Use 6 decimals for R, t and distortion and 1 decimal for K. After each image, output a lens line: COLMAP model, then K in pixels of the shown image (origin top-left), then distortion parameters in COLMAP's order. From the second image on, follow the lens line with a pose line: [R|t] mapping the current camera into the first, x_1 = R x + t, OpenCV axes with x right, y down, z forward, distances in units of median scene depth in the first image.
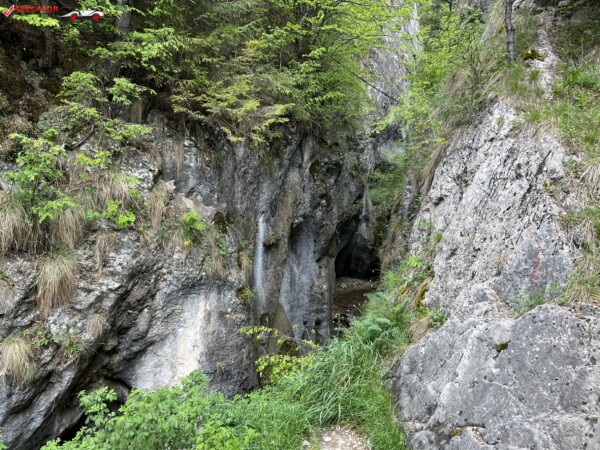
lens RADIAL K [[452.2, 0, 300.9], [0, 452.2, 221.4], [0, 0, 1]] dist [0.059055, -0.072638]
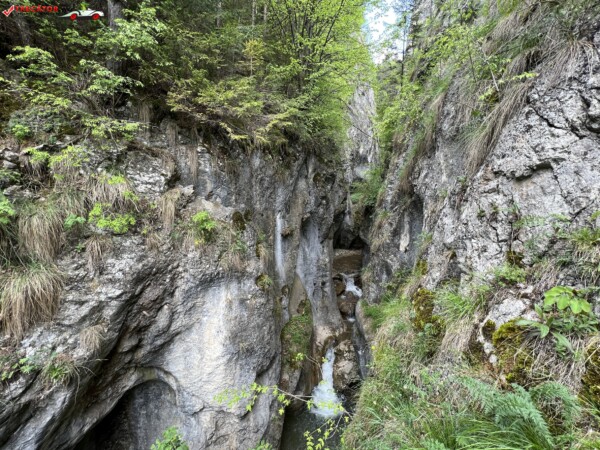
lens RADIAL K [[239.7, 0, 299.7], [0, 239.7, 225.8], [0, 0, 1]] dist [-0.003446, 0.001146]
pose [[0.998063, -0.046262, -0.041590, 0.003168], [0.047833, 0.998147, 0.037619, 0.000032], [0.039773, -0.039536, 0.998426, 0.451788]]
